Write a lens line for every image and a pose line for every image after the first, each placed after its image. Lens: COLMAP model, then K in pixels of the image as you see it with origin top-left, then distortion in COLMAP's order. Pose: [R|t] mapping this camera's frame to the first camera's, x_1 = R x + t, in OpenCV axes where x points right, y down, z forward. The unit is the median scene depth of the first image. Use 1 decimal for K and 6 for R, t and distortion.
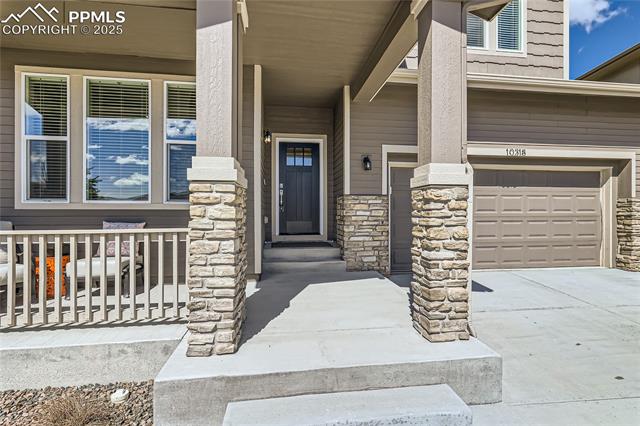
lens RADIAL K [[328.9, 0, 319.5], [0, 328.9, 199.4], [0, 0, 1]] dist [0.003312, 0.000352]
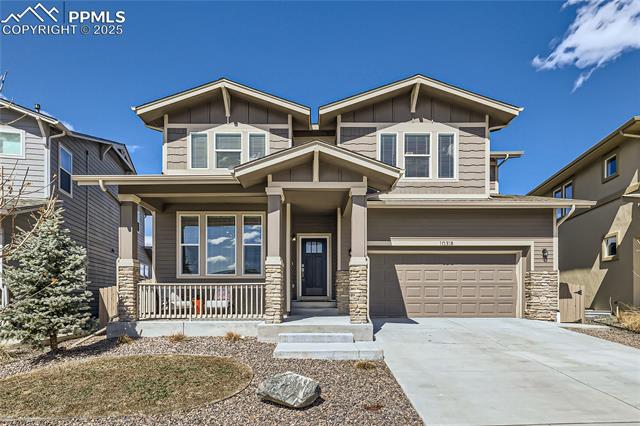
lens RADIAL K [[423.8, 0, 320.8], [0, 423.8, 263.5], [0, 0, 1]] dist [0.003509, -0.001371]
pose [[0.993847, -0.011651, -0.110148, 0.228445], [0.006847, 0.999013, -0.043892, 0.044634], [0.110551, 0.042868, 0.992946, -1.200384]]
